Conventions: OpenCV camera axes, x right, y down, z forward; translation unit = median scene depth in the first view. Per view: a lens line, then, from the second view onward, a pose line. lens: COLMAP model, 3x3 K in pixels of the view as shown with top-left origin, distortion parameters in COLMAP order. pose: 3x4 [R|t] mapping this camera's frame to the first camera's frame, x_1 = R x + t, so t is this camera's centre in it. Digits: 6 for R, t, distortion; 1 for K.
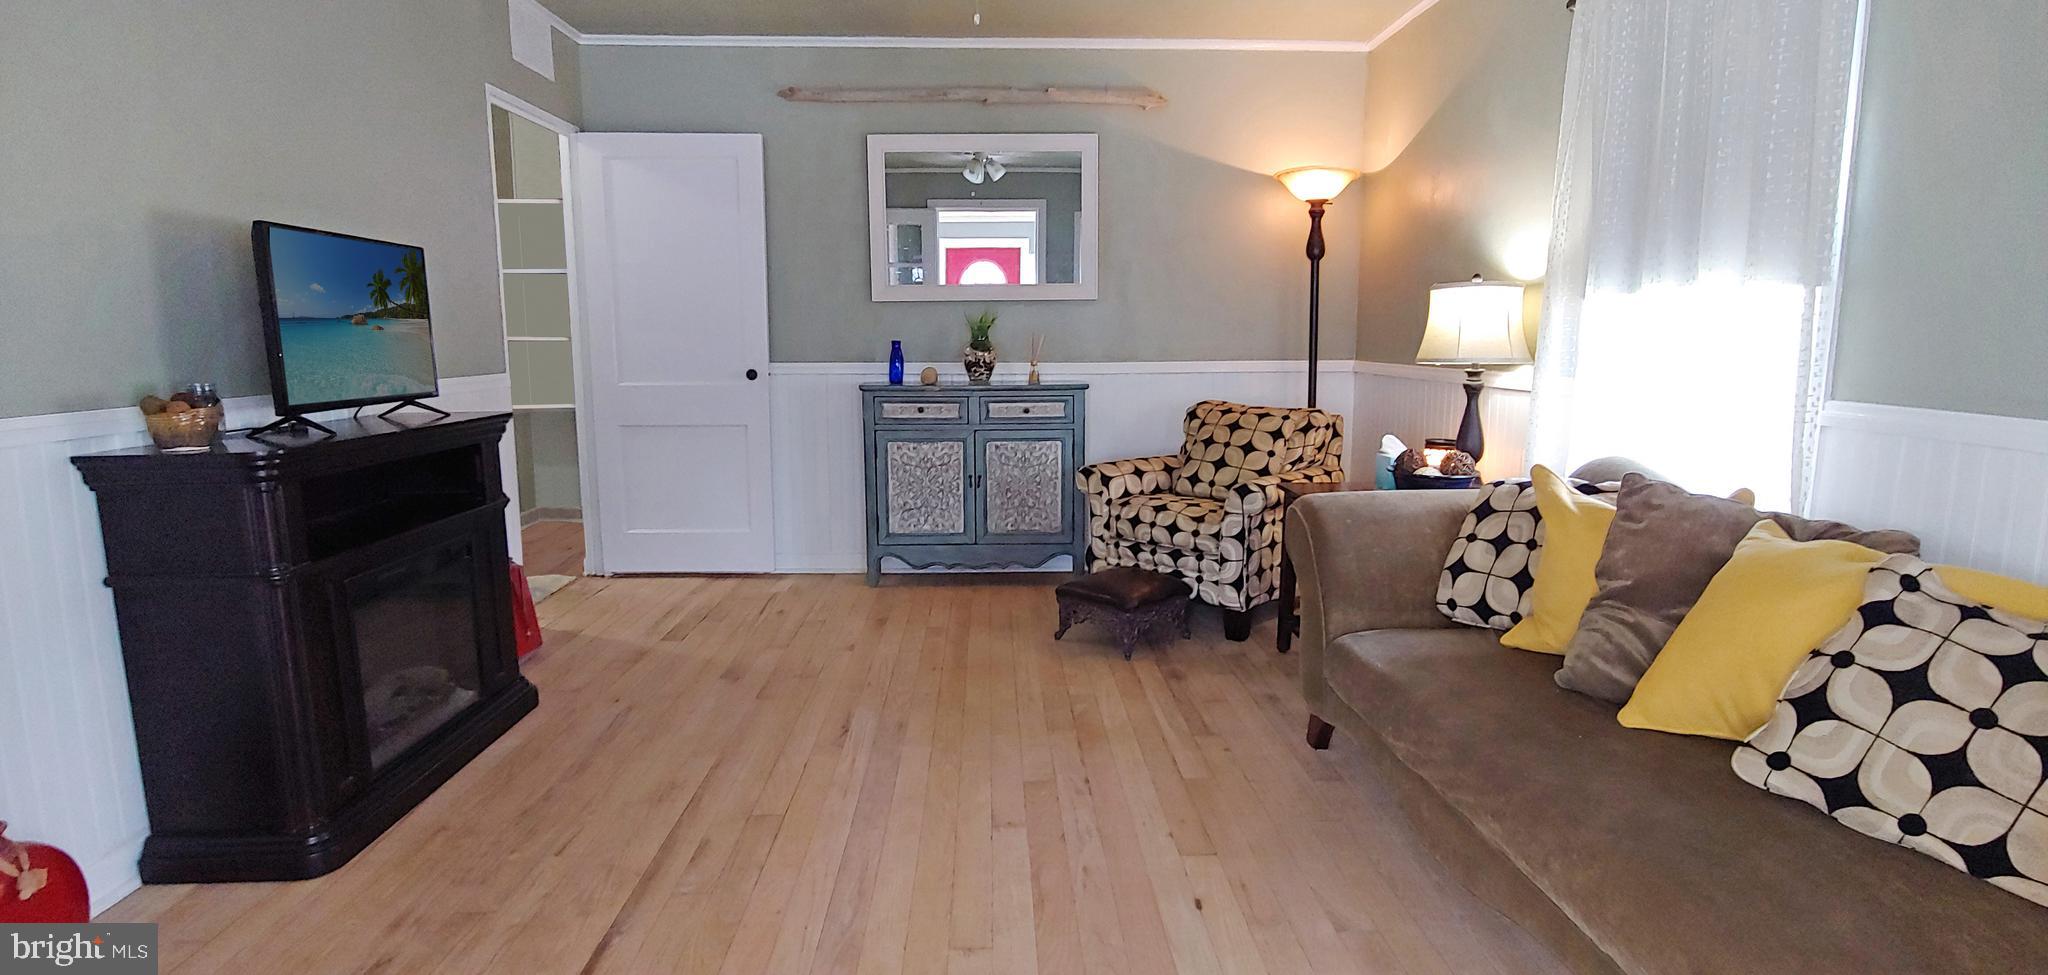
lens RADIAL K [[1025.9, 0, 1022.9], [0, 1025.9, 489.4], [0, 0, 1]] dist [-0.012062, -0.000584]
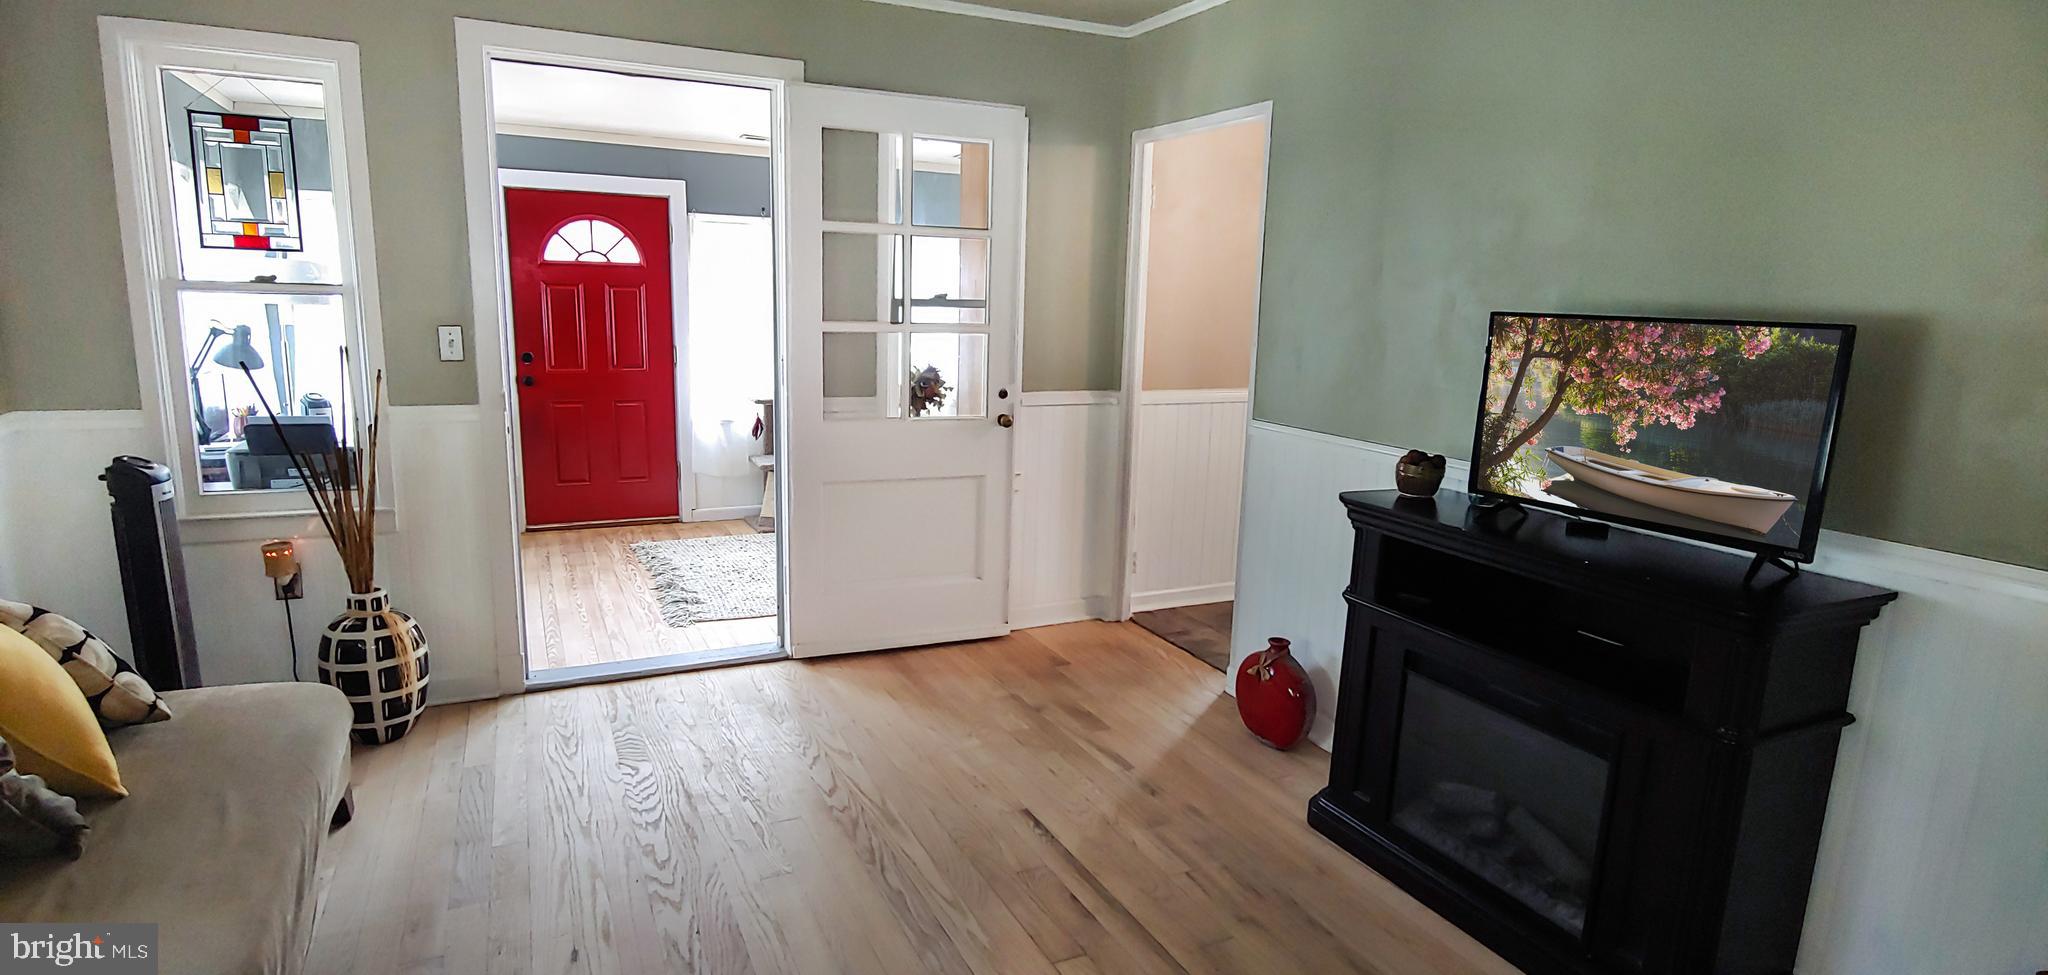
lens RADIAL K [[1025.9, 0, 1022.9], [0, 1025.9, 489.4], [0, 0, 1]] dist [-0.012062, -0.000584]
pose [[-0.910839, 0.050598, -0.409648, 0.081998], [-0.090750, 0.943626, 0.318331, -0.216240], [0.402661, 0.327124, -0.854900, 1.001463]]
